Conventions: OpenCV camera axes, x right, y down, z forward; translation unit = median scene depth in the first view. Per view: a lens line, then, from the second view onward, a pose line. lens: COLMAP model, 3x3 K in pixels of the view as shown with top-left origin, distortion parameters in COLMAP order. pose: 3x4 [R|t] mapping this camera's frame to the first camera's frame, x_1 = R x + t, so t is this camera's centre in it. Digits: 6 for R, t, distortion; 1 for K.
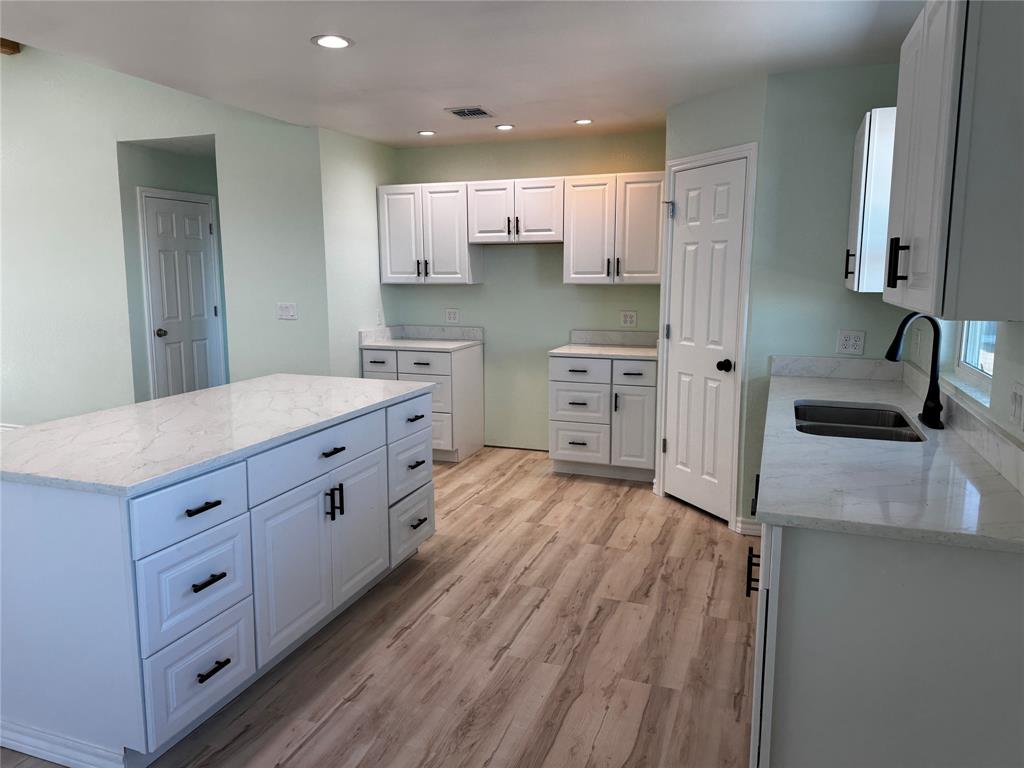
lens RADIAL K [[714.4, 0, 513.0], [0, 714.4, 381.2], [0, 0, 1]] dist [0.087685, -0.082226]
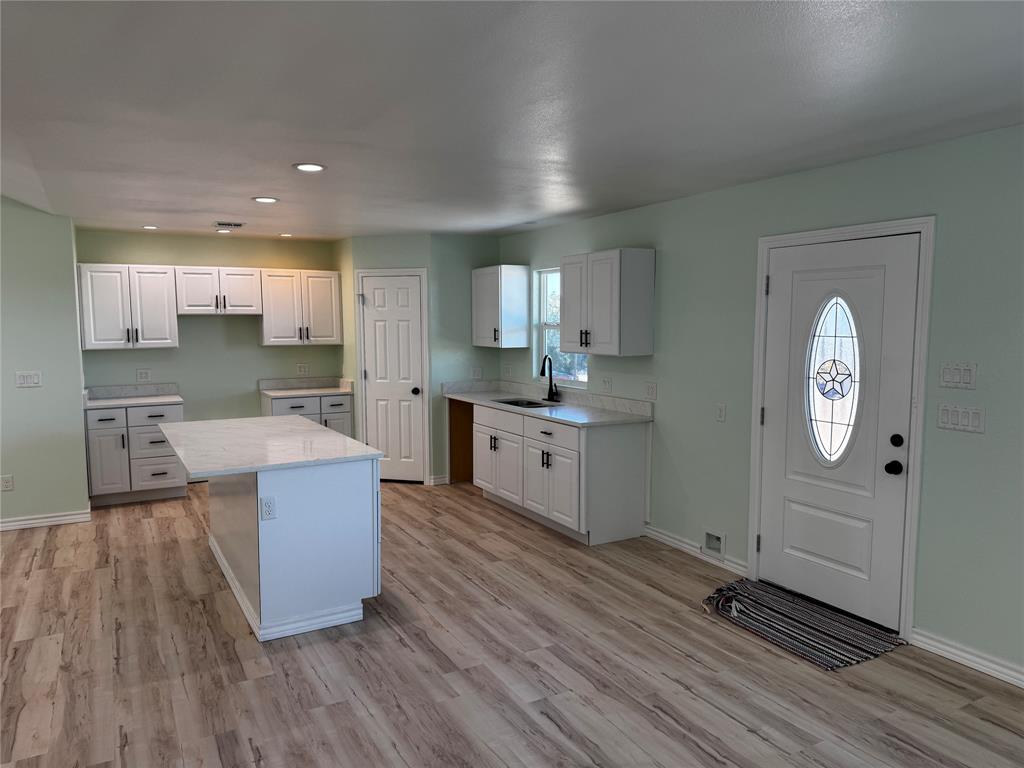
lens RADIAL K [[714.4, 0, 511.4], [0, 714.4, 389.9], [0, 0, 1]] dist [0.087685, -0.082226]
pose [[0.646113, -0.076847, 0.759363, -0.675049], [0.117939, 0.993021, 0.000144, 0.001760], [-0.754075, 0.089466, 0.650667, -0.233017]]
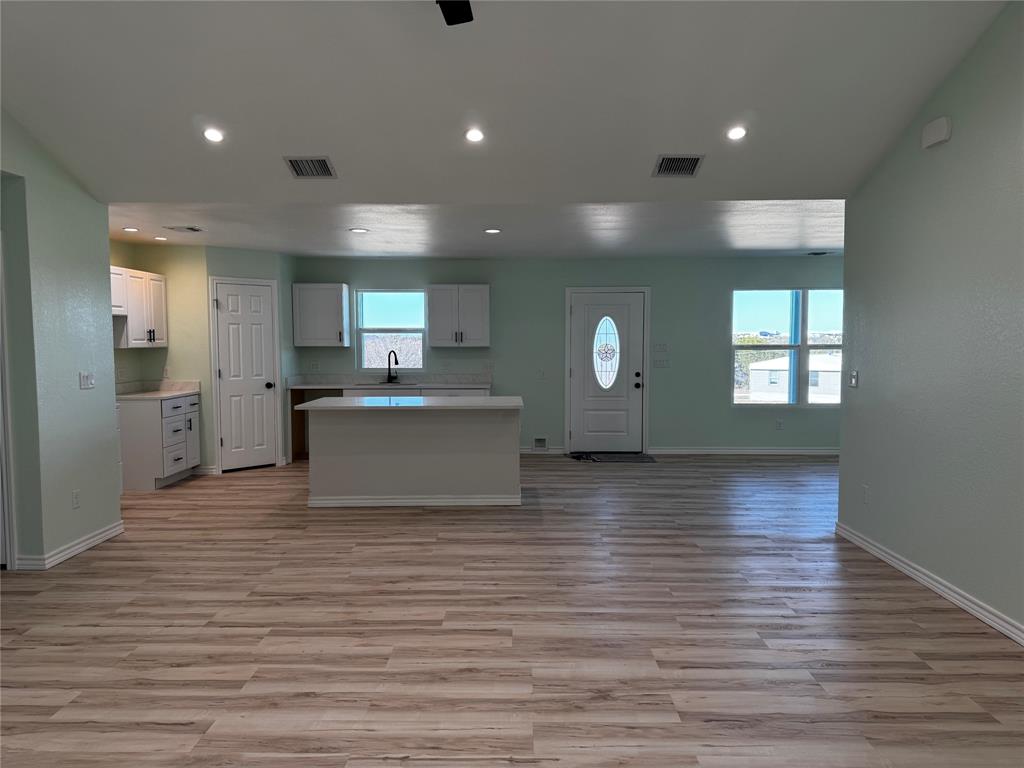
lens RADIAL K [[714.4, 0, 502.9], [0, 714.4, 380.4], [0, 0, 1]] dist [0.087685, -0.082226]
pose [[-0.344382, -0.048617, 0.937570, -1.410721], [0.143905, 0.984123, 0.103889, -0.117673], [-0.927735, 0.170698, -0.331918, 0.823262]]
